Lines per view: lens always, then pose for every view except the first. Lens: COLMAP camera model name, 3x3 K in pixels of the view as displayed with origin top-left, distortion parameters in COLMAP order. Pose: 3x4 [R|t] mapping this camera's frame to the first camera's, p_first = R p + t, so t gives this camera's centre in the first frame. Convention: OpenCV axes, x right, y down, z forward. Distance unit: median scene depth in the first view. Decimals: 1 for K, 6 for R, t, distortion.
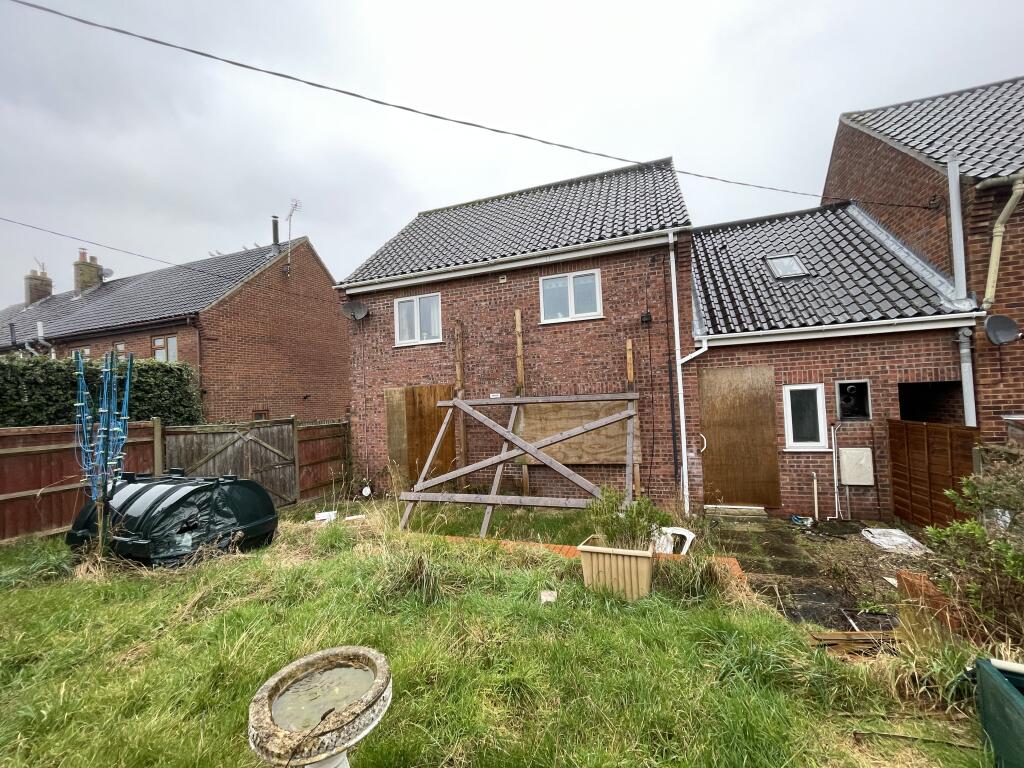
lens RADIAL K [[410.0, 0, 512.0], [0, 410.0, 384.0], [0, 0, 1]] dist [-0.000867, -0.000799]
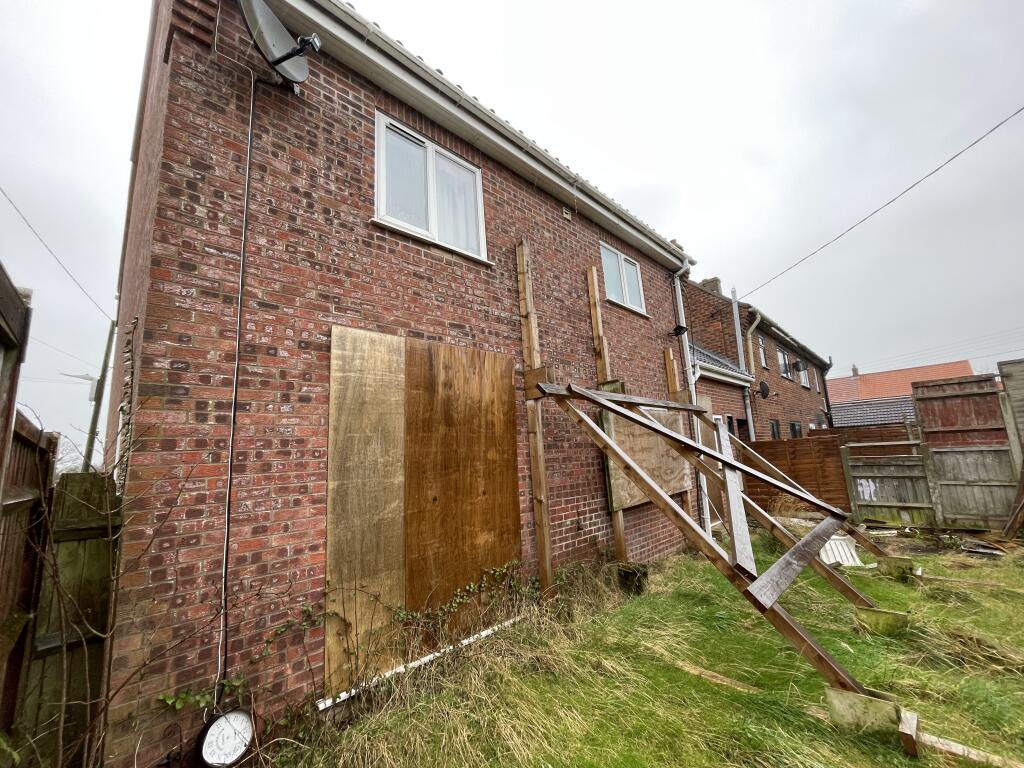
lens RADIAL K [[410.0, 0, 512.0], [0, 410.0, 384.0], [0, 0, 1]] dist [-0.000867, -0.000799]
pose [[0.437845, 0.178381, 0.881177, -0.666961], [0.004090, 0.979714, -0.200361, 0.150644], [-0.899041, 0.091331, 0.428233, 0.961142]]
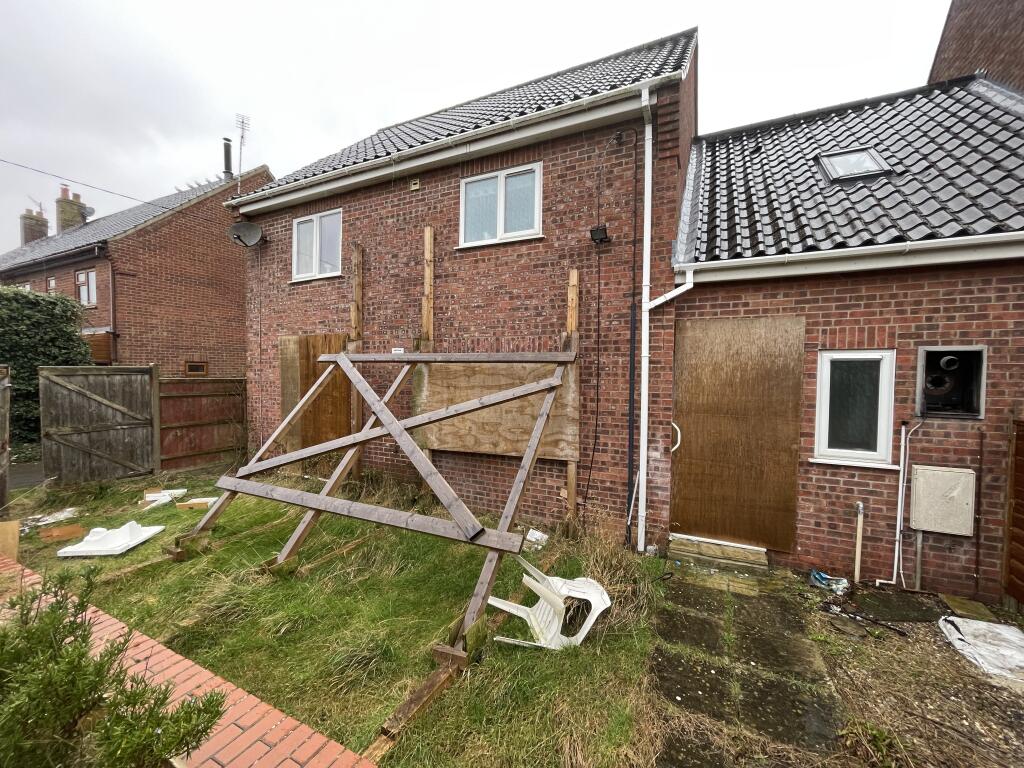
lens RADIAL K [[410.0, 0, 512.0], [0, 410.0, 384.0], [0, 0, 1]] dist [-0.000867, -0.000799]
pose [[0.992572, 0.058928, -0.106433, 0.275870], [-0.051950, 0.996387, 0.067189, 0.032151], [0.110008, -0.061160, 0.992047, 0.349880]]
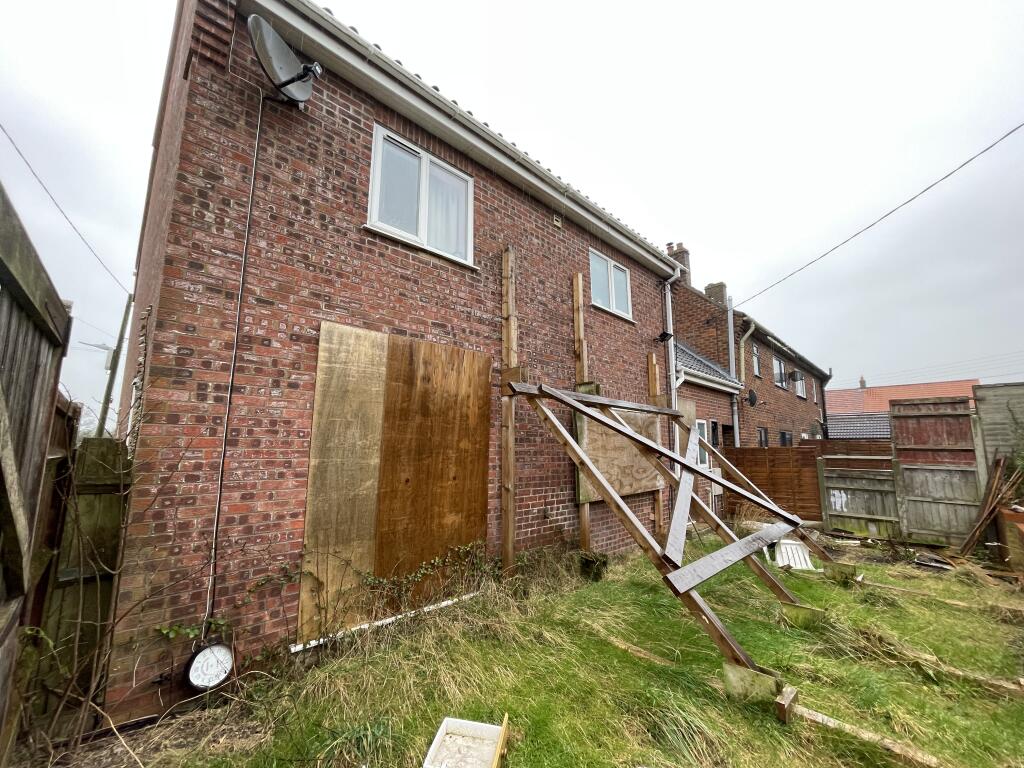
lens RADIAL K [[410.0, 0, 512.0], [0, 410.0, 384.0], [0, 0, 1]] dist [-0.000867, -0.000799]
pose [[0.442743, 0.184883, 0.877380, -0.690978], [-0.058267, 0.982375, -0.177605, 0.149252], [-0.894753, 0.027511, 0.445713, 0.899439]]
